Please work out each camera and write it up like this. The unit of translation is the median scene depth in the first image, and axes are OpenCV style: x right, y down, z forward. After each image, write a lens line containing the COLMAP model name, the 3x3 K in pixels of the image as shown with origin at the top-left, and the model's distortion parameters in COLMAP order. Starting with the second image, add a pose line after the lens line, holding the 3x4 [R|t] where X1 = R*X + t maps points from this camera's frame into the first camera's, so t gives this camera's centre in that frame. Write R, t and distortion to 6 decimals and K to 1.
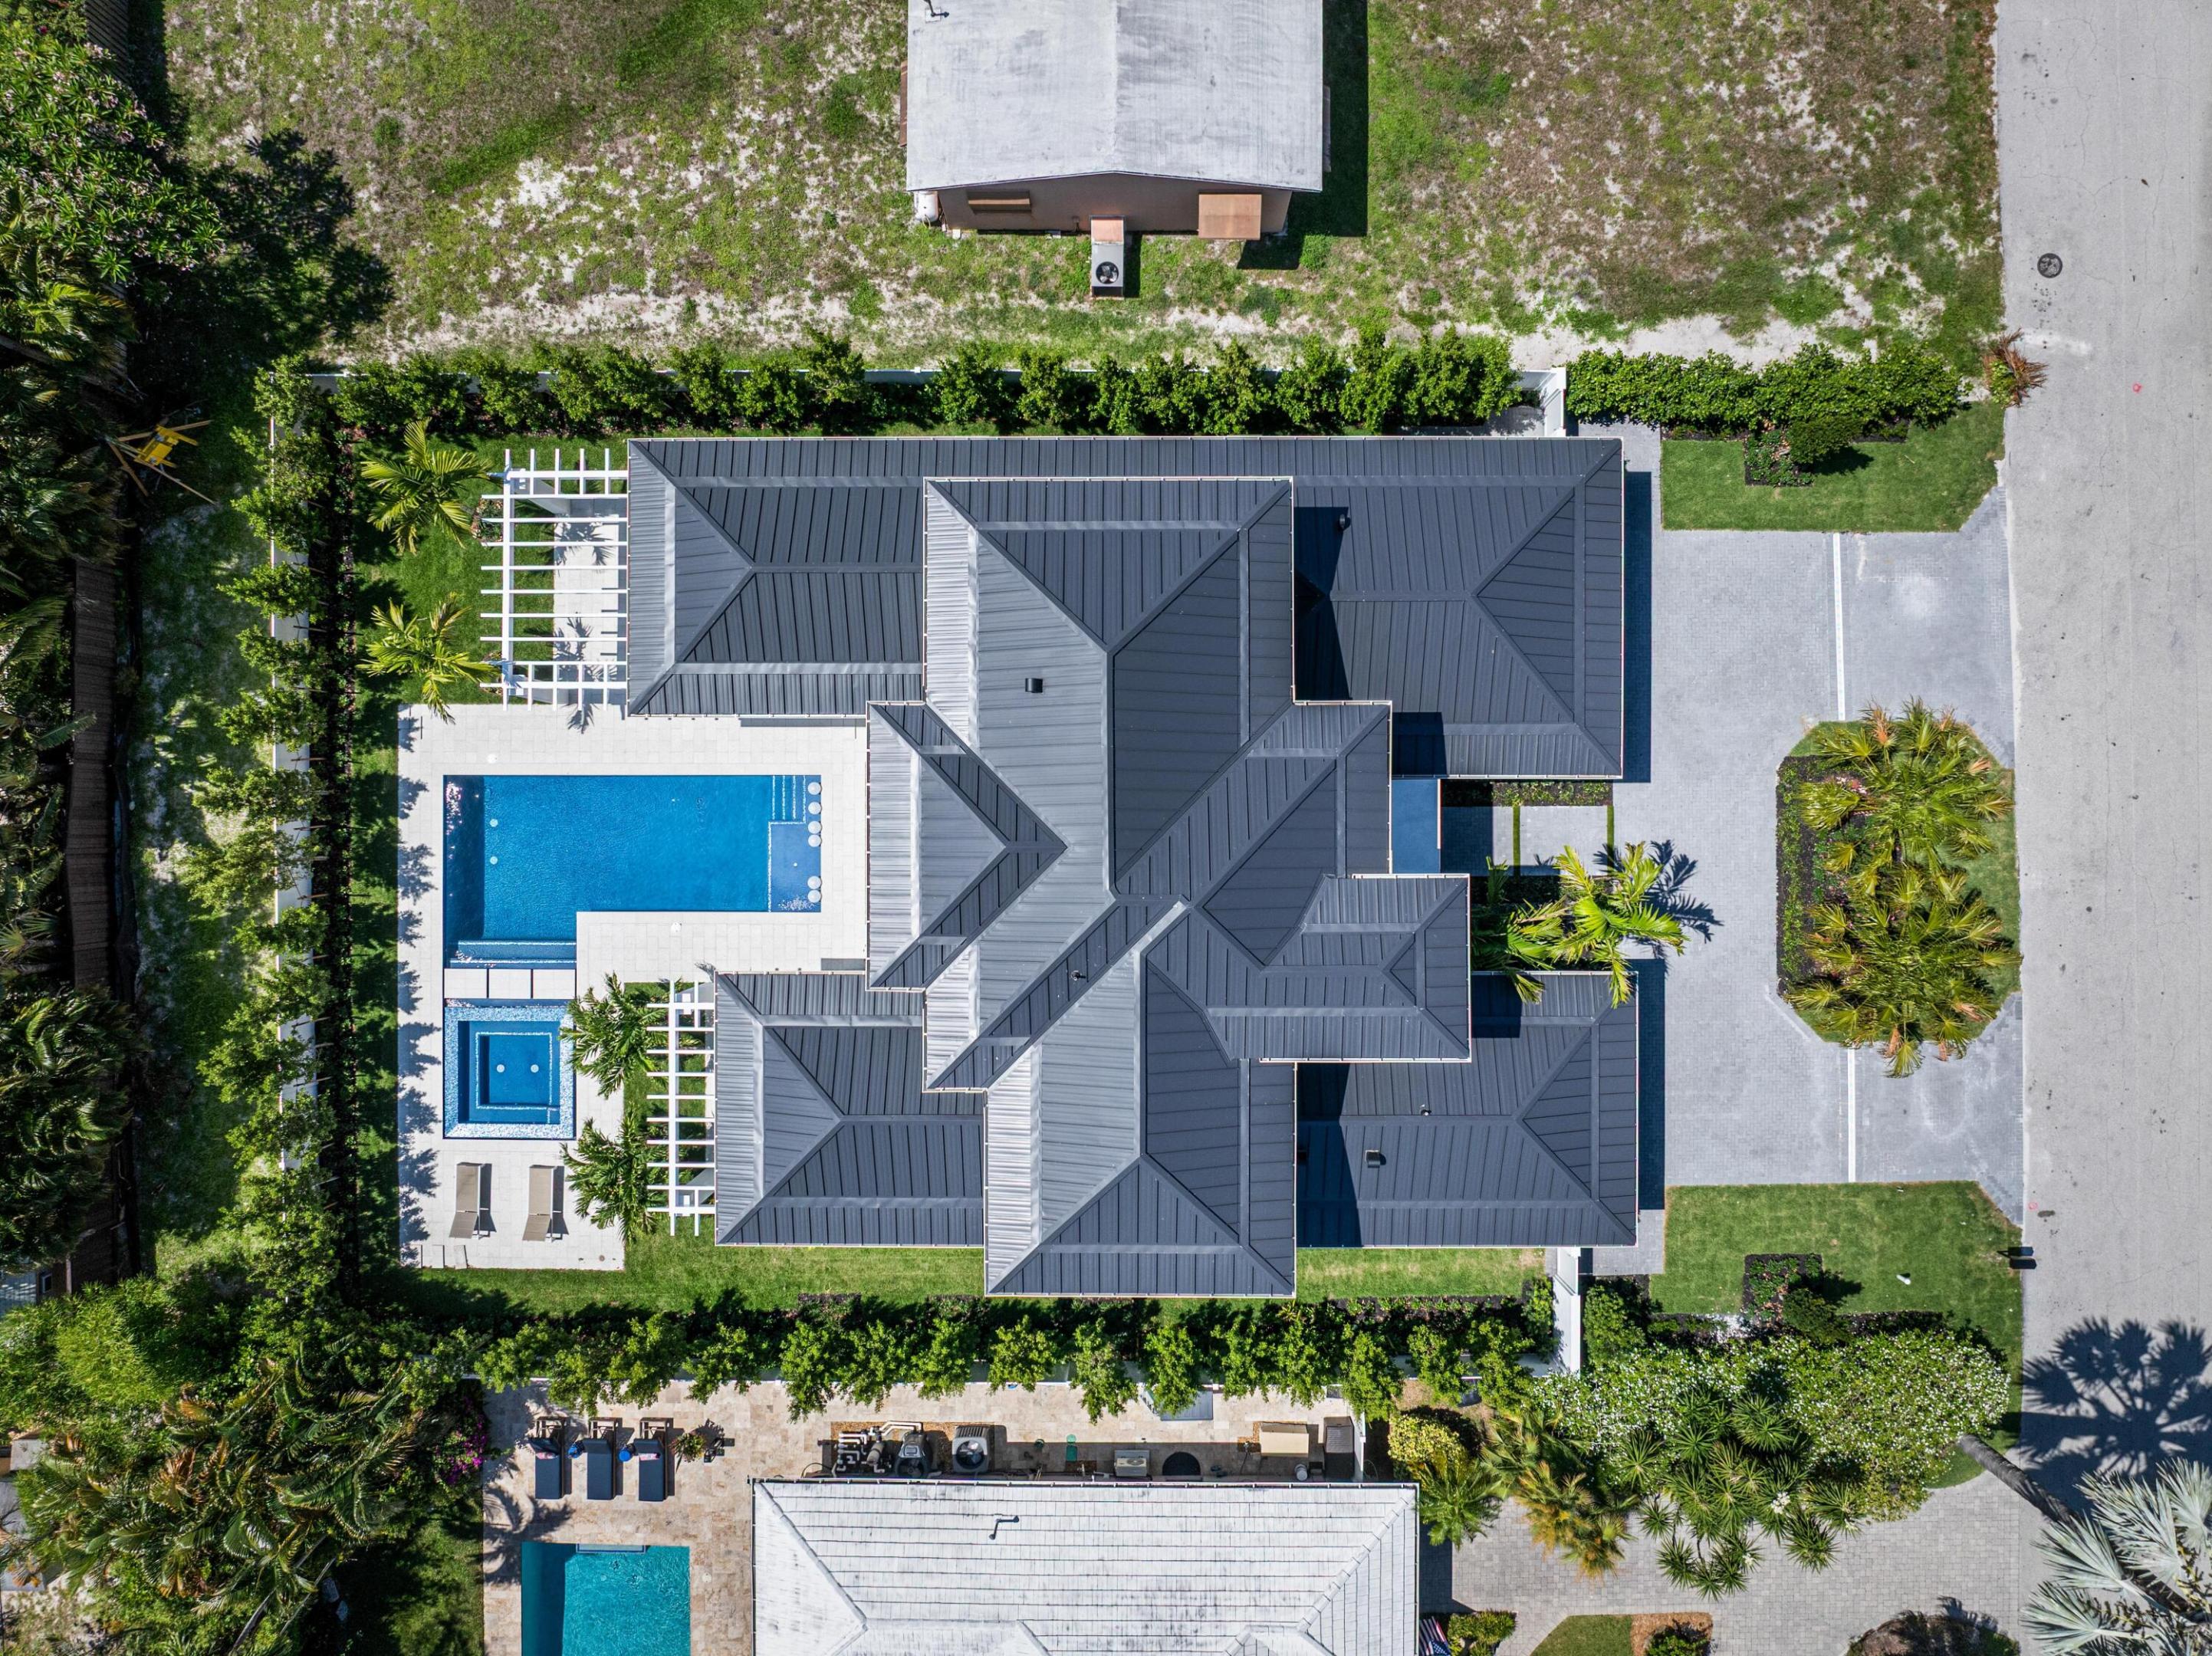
lens RADIAL K [[1549.8, 0, 1121.4], [0, 1549.8, 813.2], [0, 0, 1]] dist [-0.033963, -0.003055]
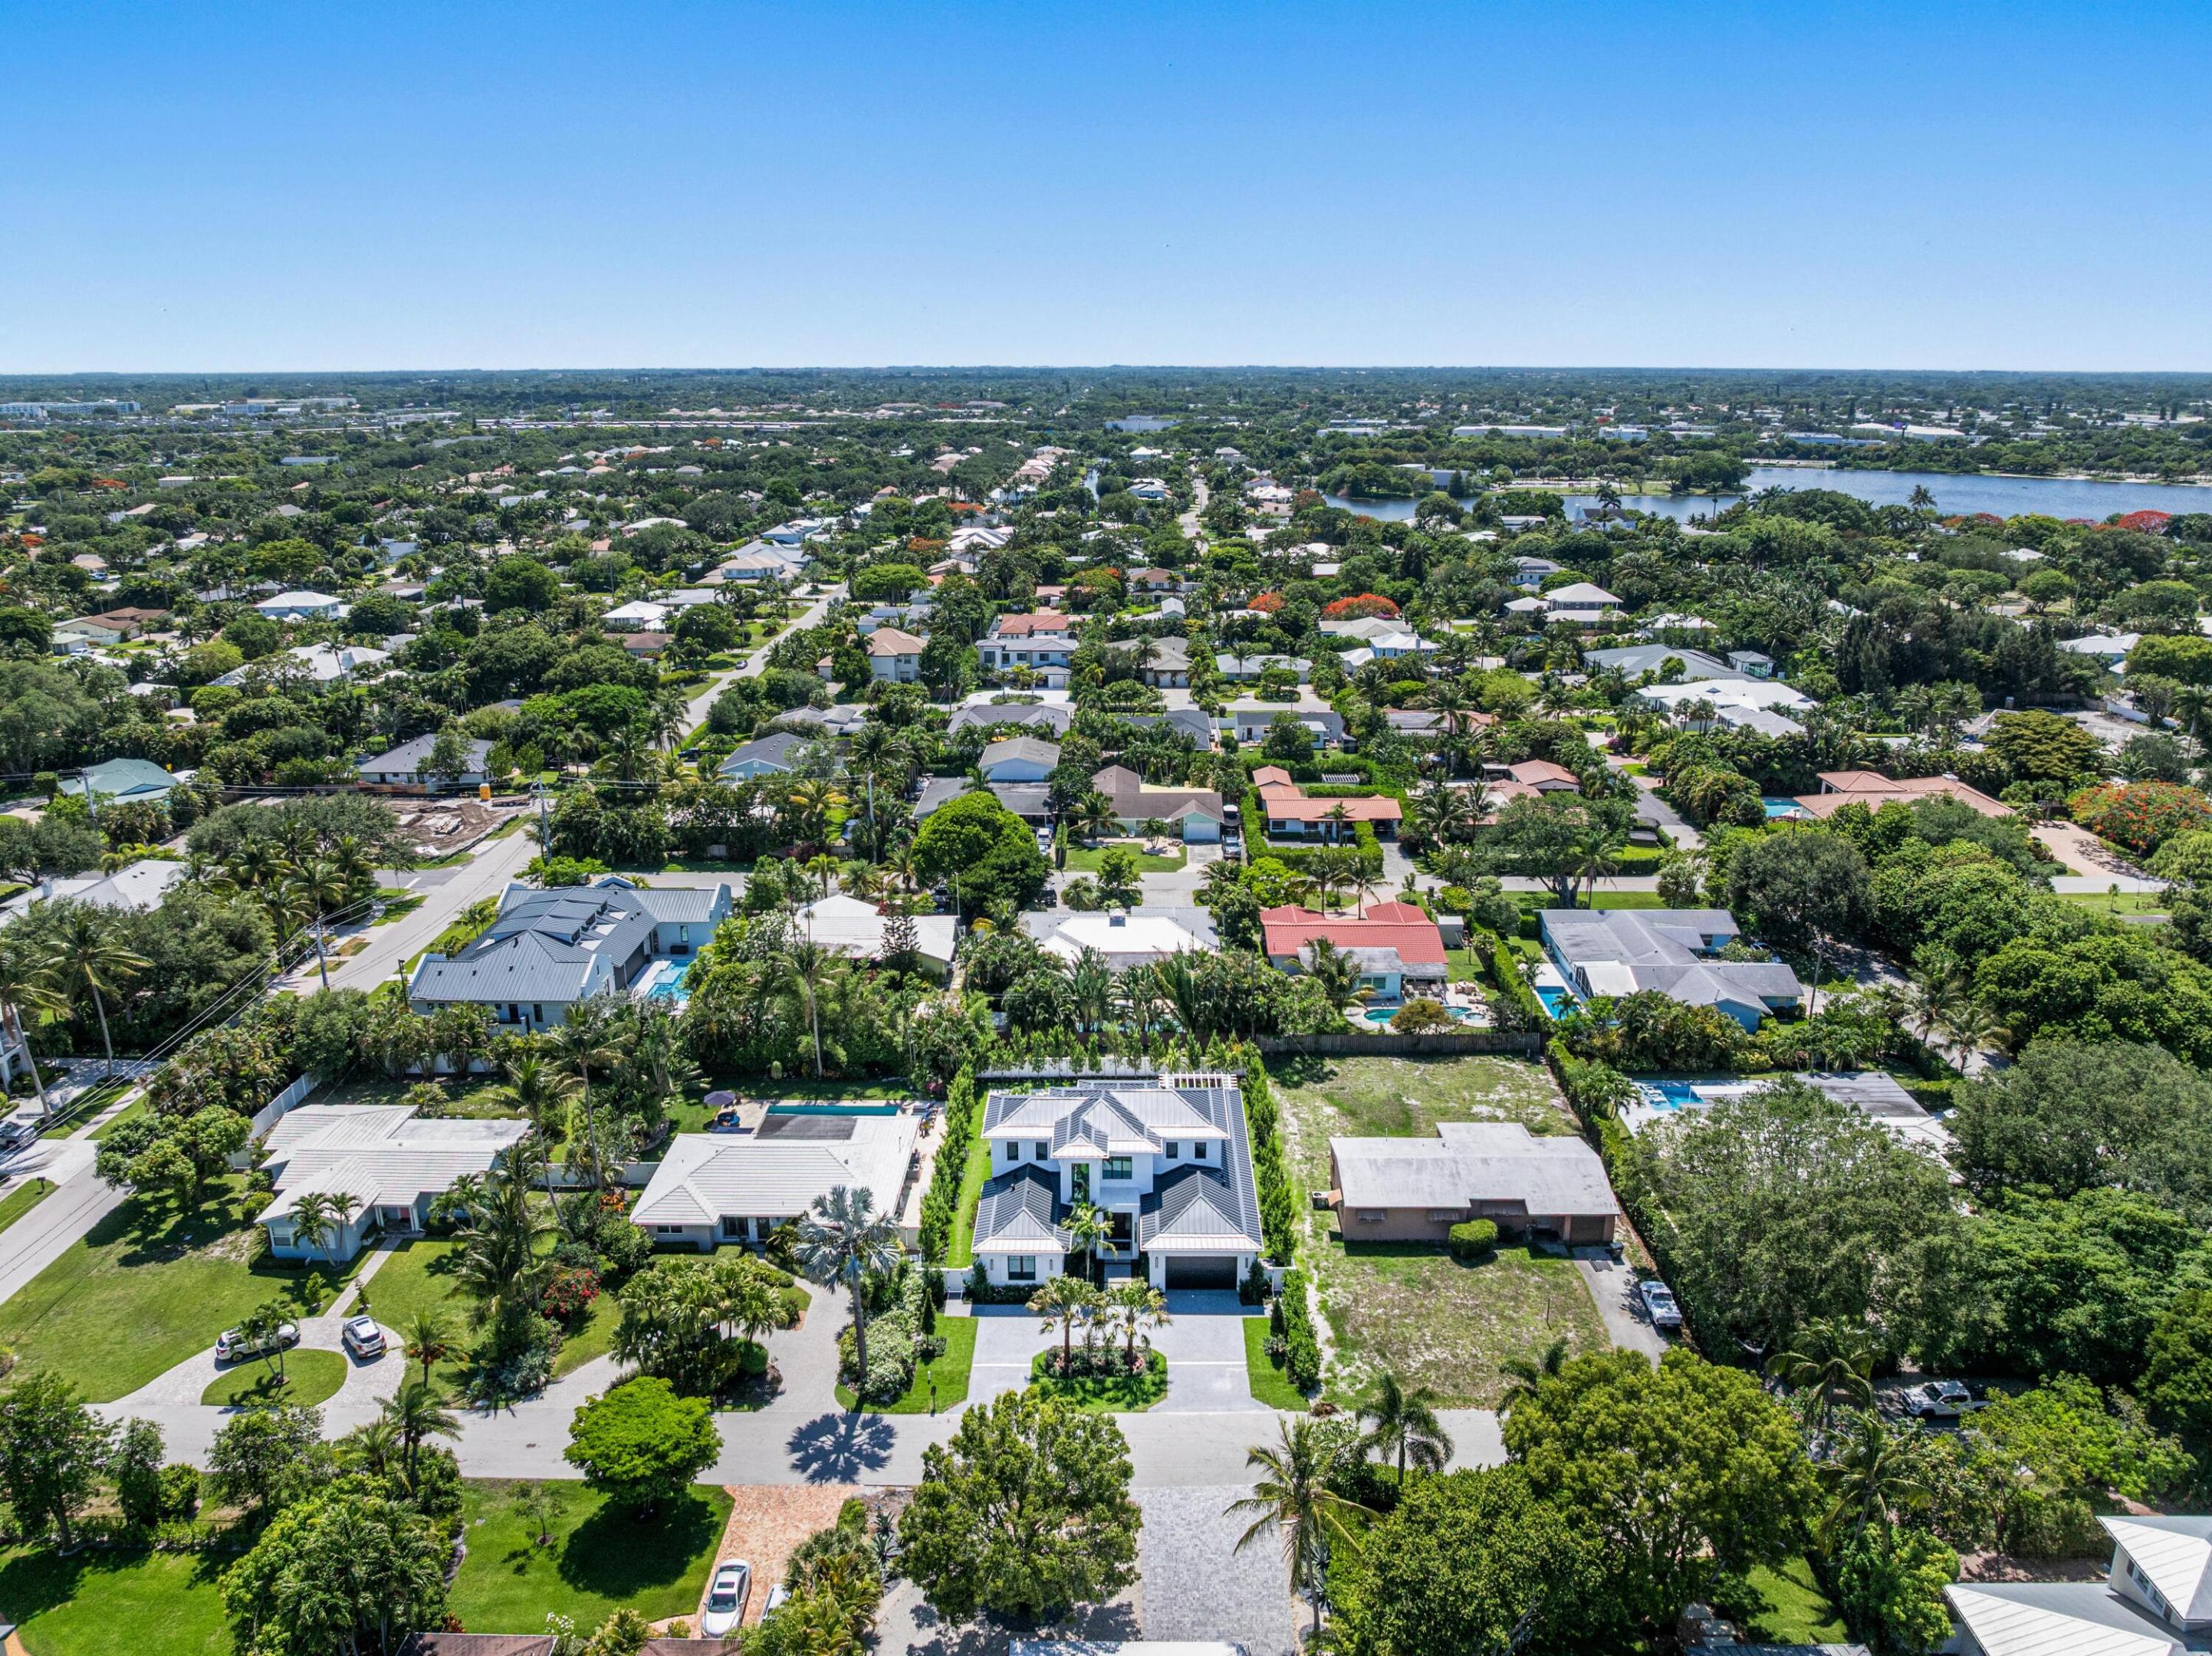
lens RADIAL K [[1576.9, 0, 1116.7], [0, 1576.9, 826.7], [0, 0, 1]] dist [-0.024823, -0.002566]
pose [[-0.009716, 0.293569, -0.955889, 2.540563], [-0.999913, 0.005629, 0.011893, -0.016869], [0.008872, 0.955921, 0.293489, -0.500792]]
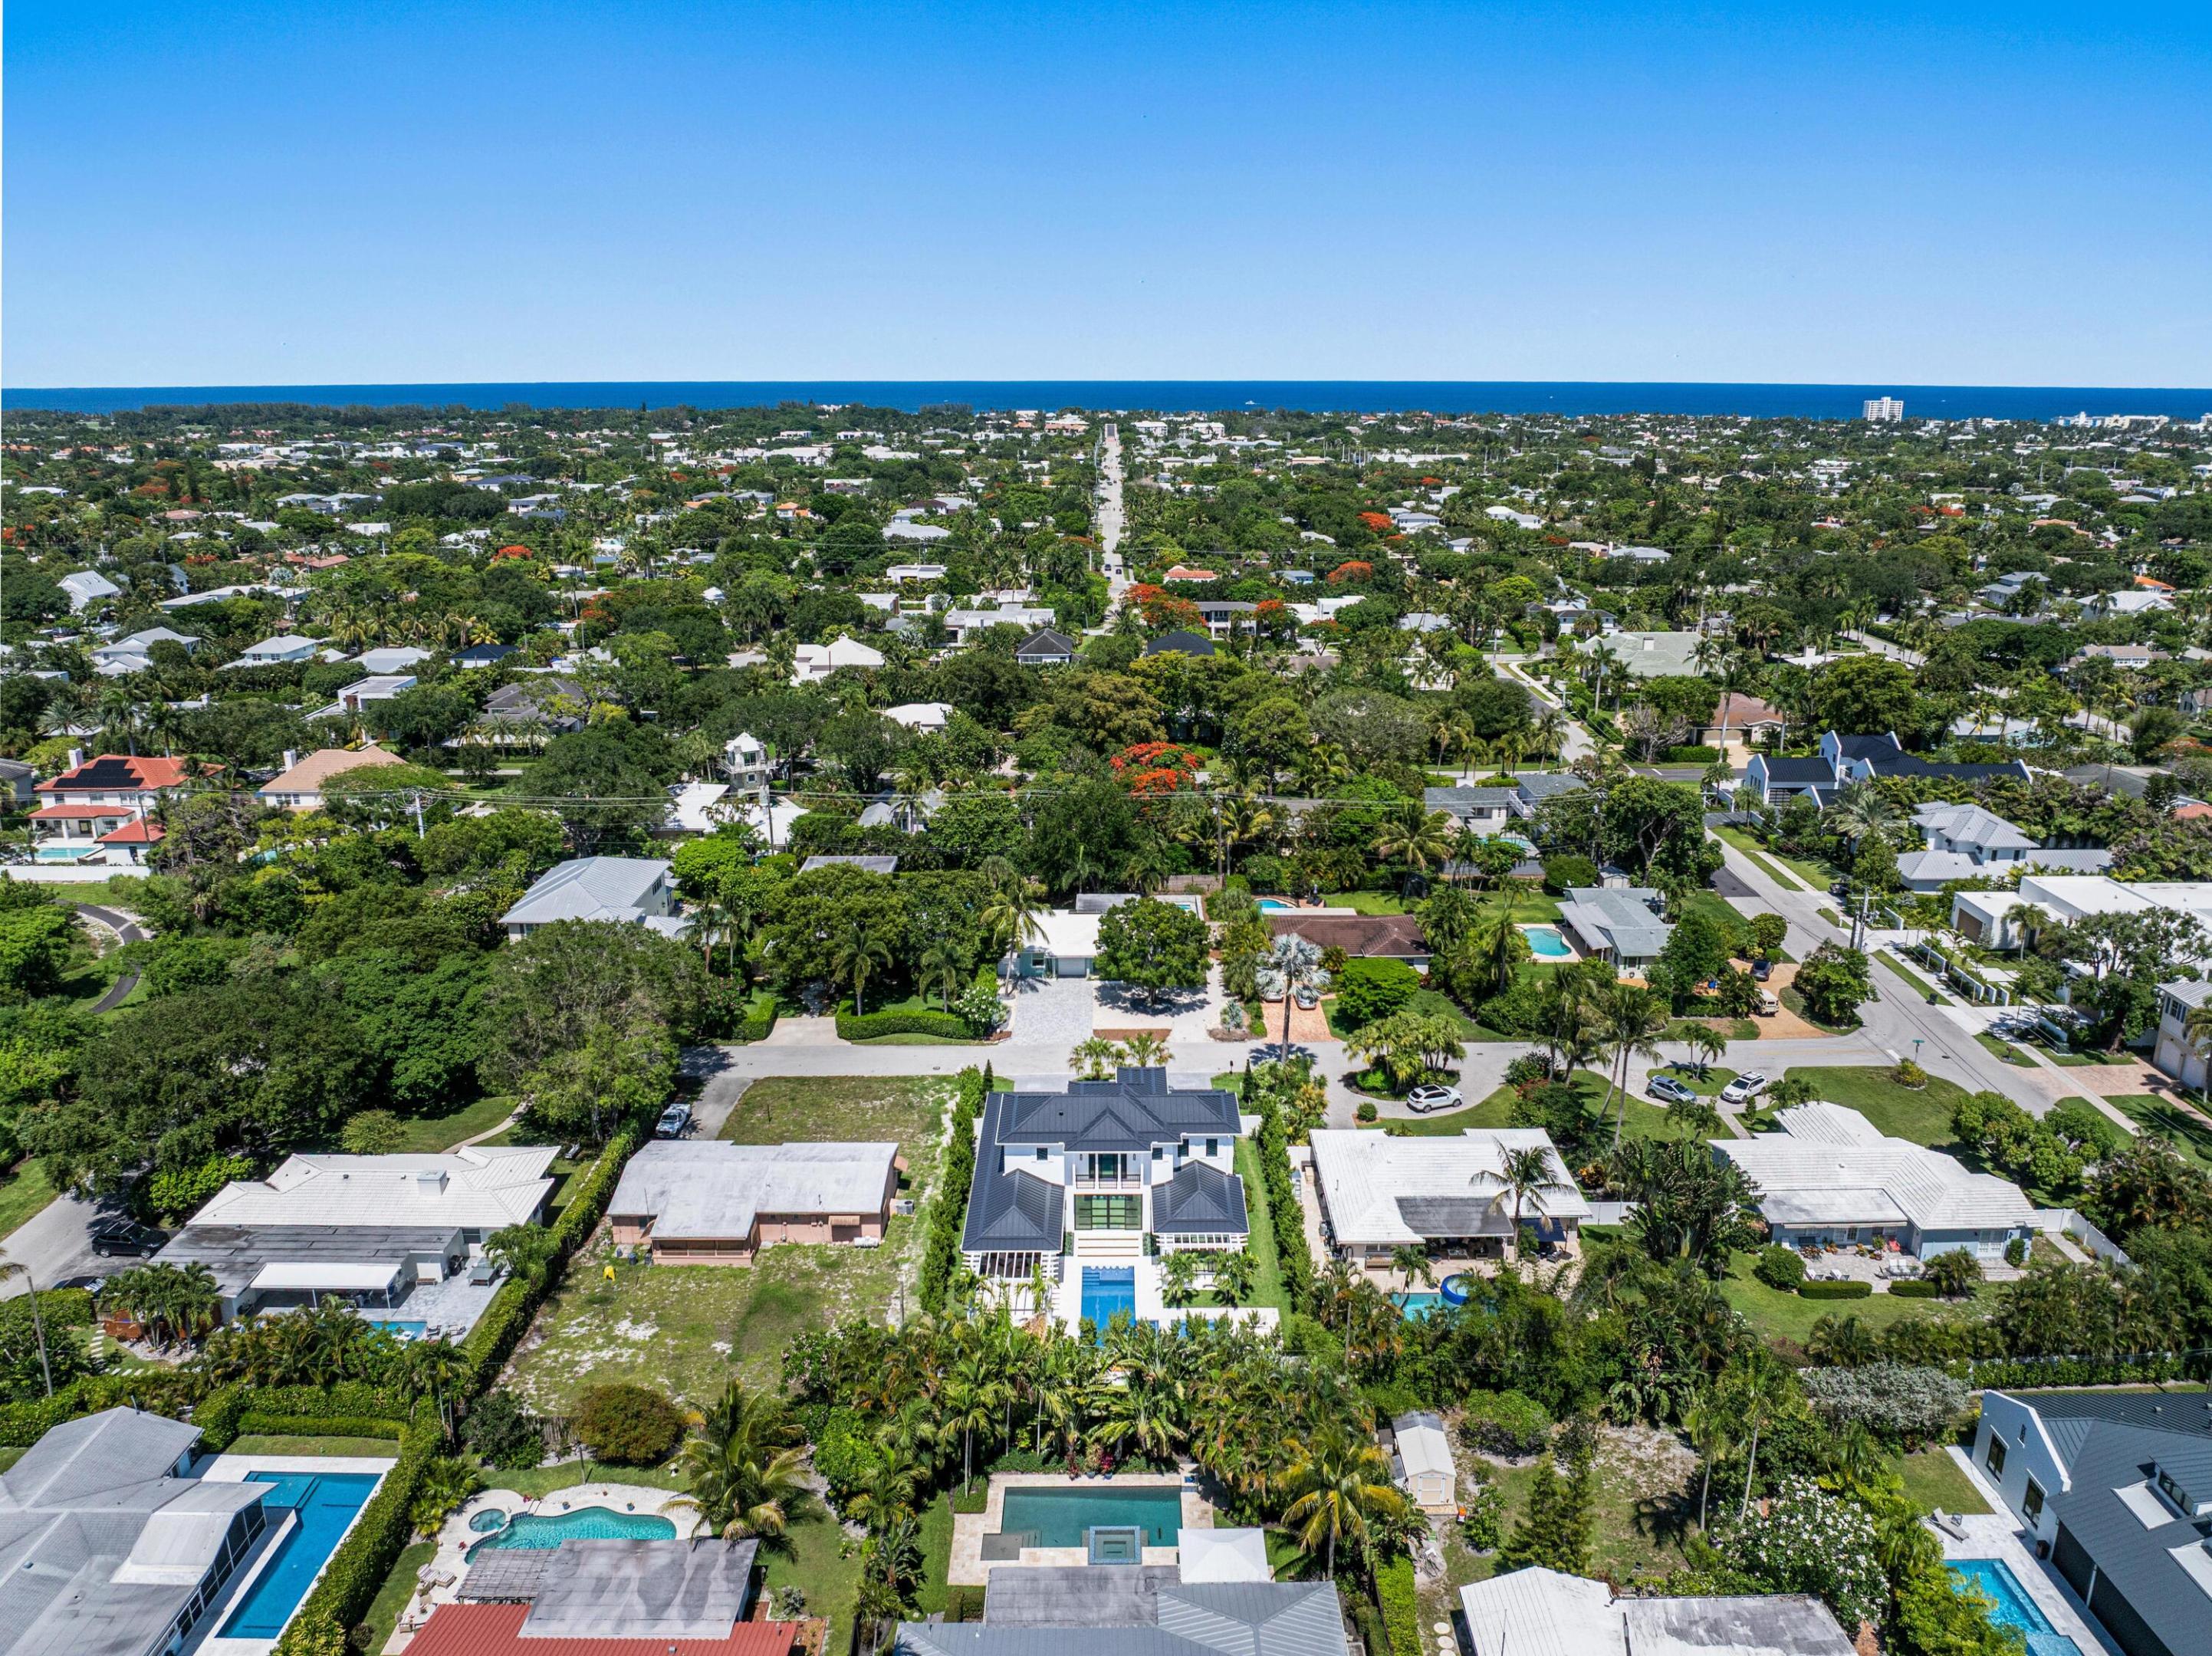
lens RADIAL K [[1549.8, 0, 1121.4], [0, 1549.8, 813.2], [0, 0, 1]] dist [-0.033963, -0.003055]
pose [[-0.007118, -0.261366, 0.965214, -2.546775], [0.999950, 0.004906, 0.008703, 0.015355], [-0.007010, 0.965227, 0.261318, -0.439938]]
